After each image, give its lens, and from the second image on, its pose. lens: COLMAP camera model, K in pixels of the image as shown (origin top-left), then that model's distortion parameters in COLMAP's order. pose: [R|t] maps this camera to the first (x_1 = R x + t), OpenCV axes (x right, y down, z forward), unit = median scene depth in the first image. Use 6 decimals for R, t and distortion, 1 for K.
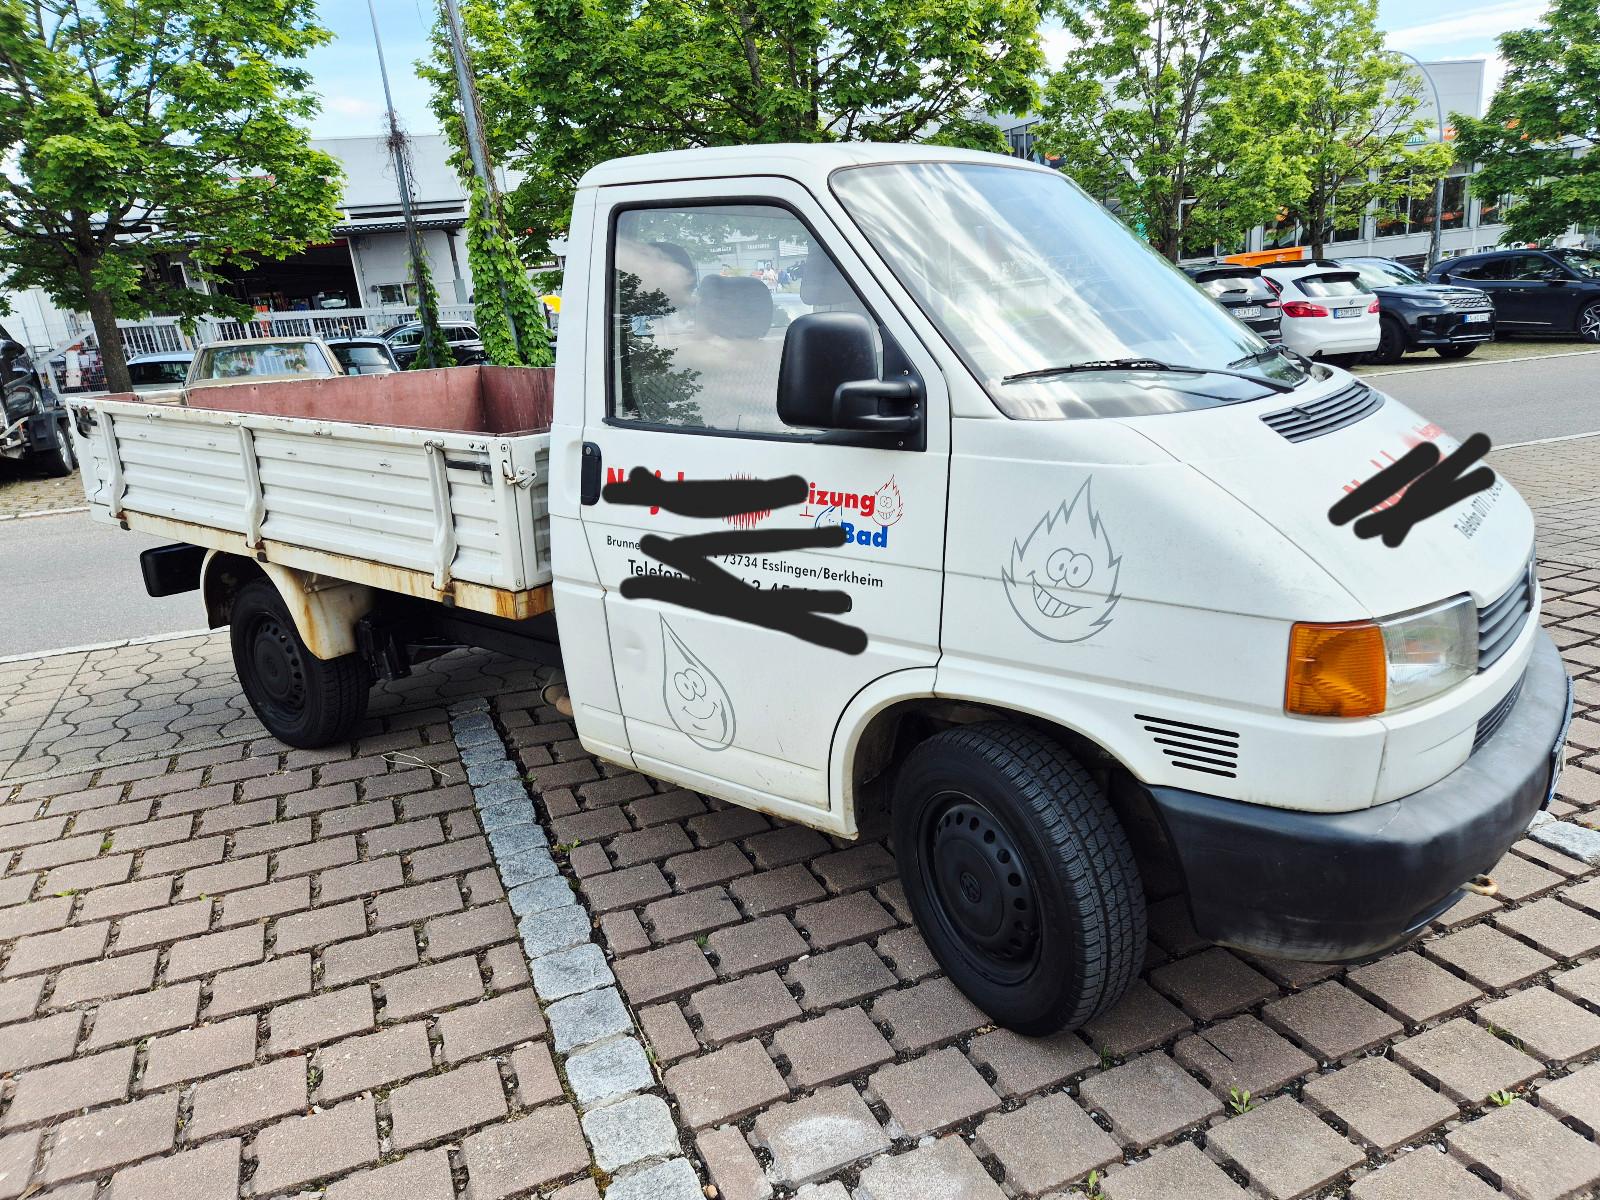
lens RADIAL K [[1070.0, 0, 814.7], [0, 1070.0, 596.7], [0, 0, 1]] dist [0.070058, -0.062676]
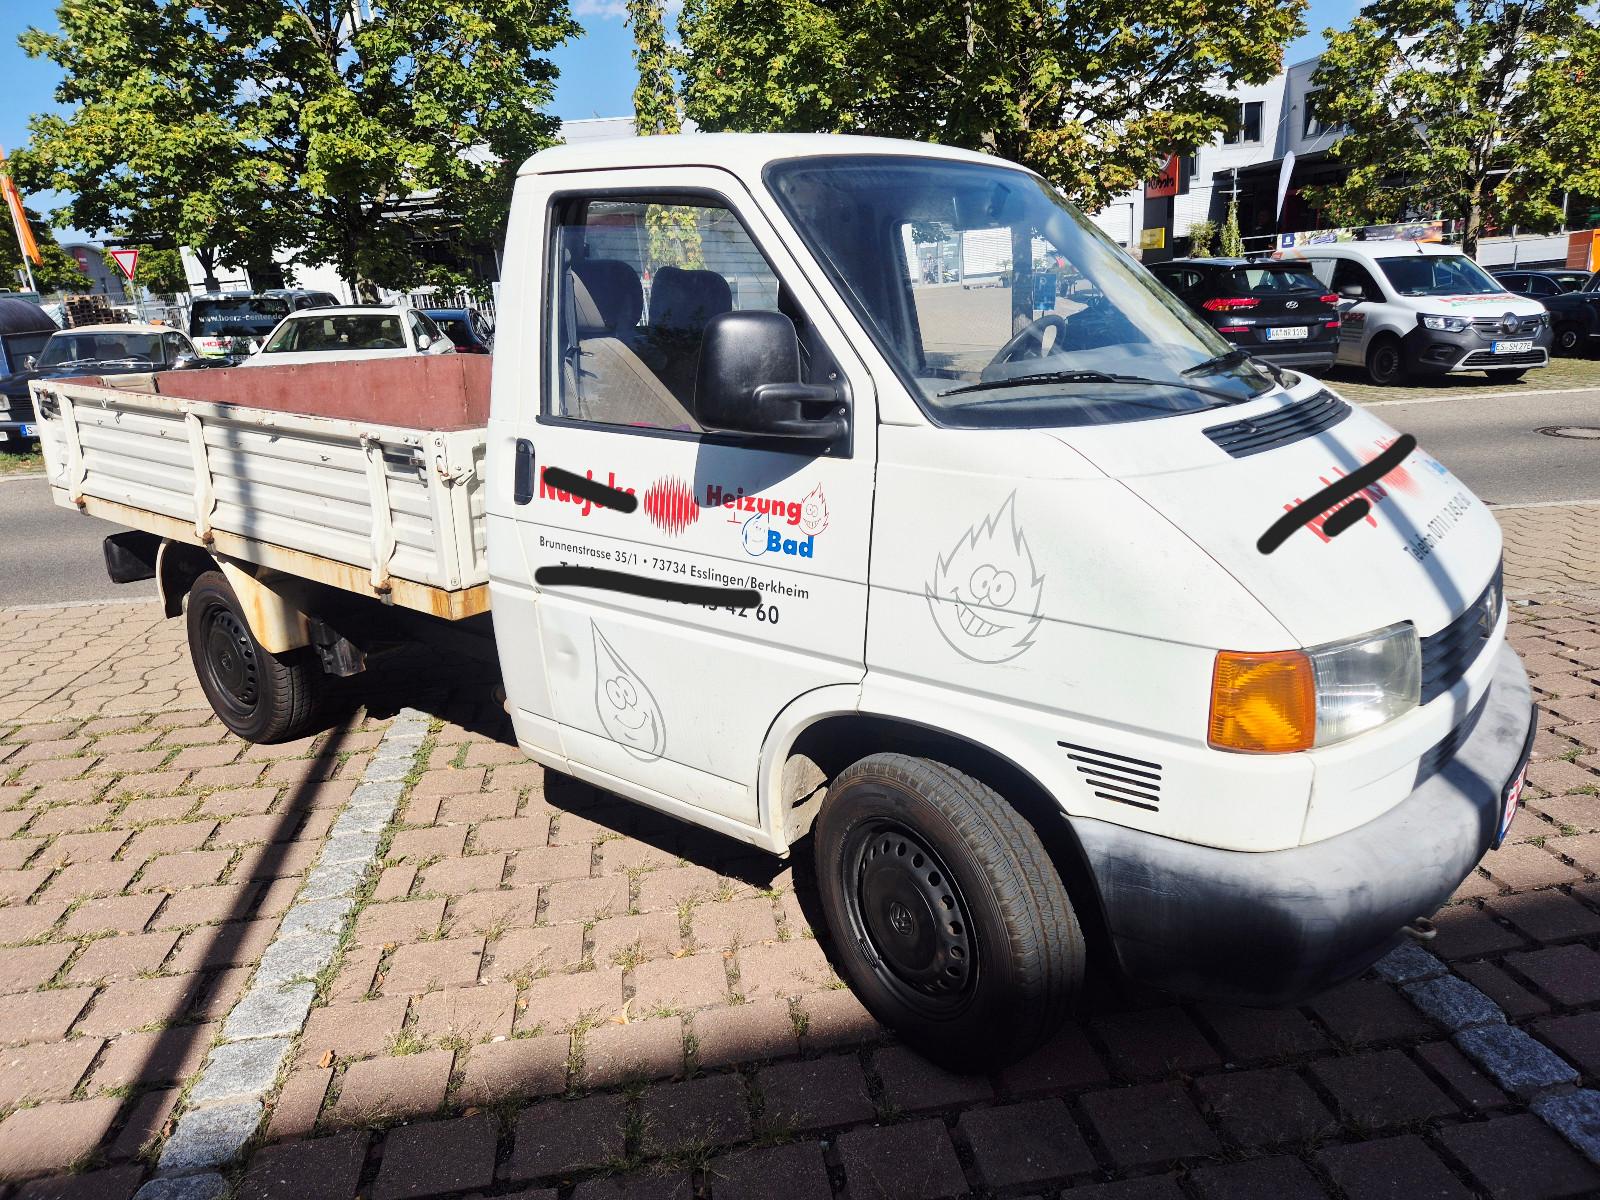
lens RADIAL K [[1070.0, 0, 814.1], [0, 1070.0, 594.4], [0, 0, 1]] dist [0.070058, -0.062676]
pose [[0.999649, 0.021990, -0.014789, 0.069381], [-0.021915, 0.999746, 0.005203, -0.015169], [0.014900, -0.004877, 0.999877, 0.035665]]
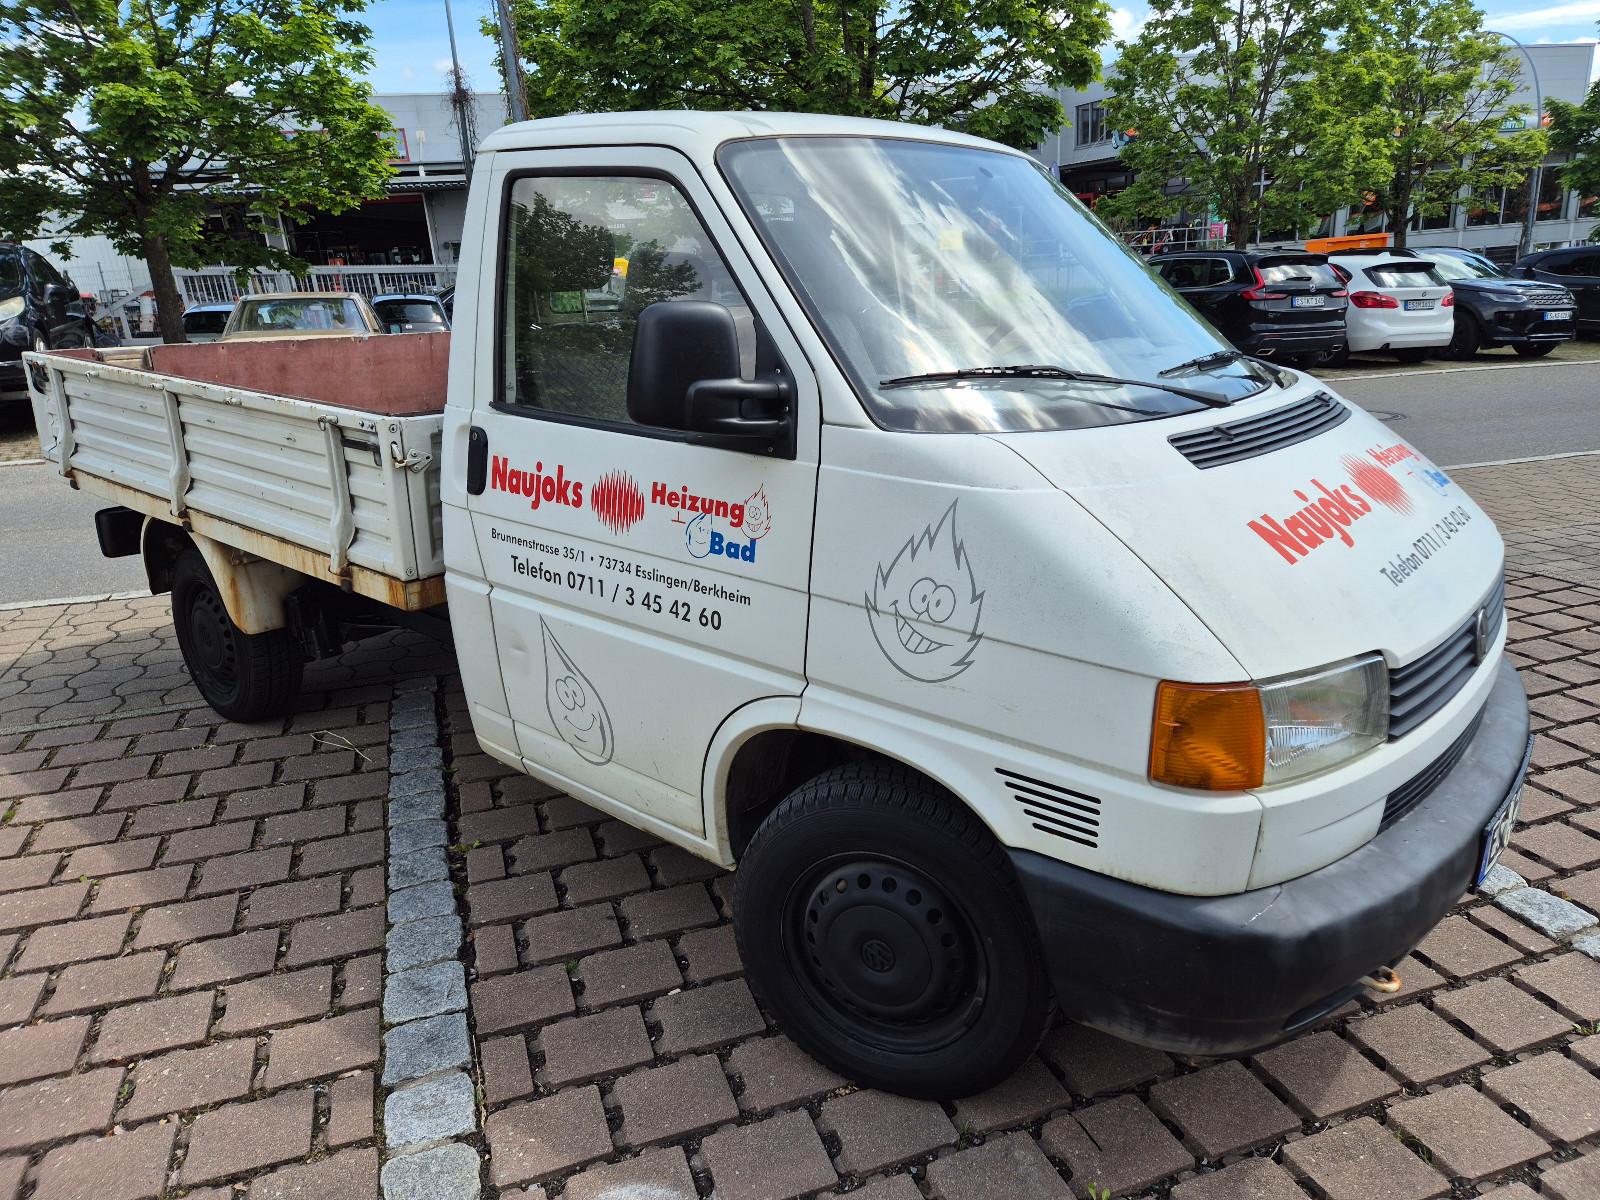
lens RADIAL K [[1070.0, 0, 815.0], [0, 1070.0, 591.1], [0, 0, 1]] dist [0.070058, -0.062676]
pose [[0.997689, 0.048930, -0.047135, 0.135059], [-0.047948, 0.998613, 0.021746, -0.036525], [0.048133, -0.019435, 0.998652, 0.077211]]
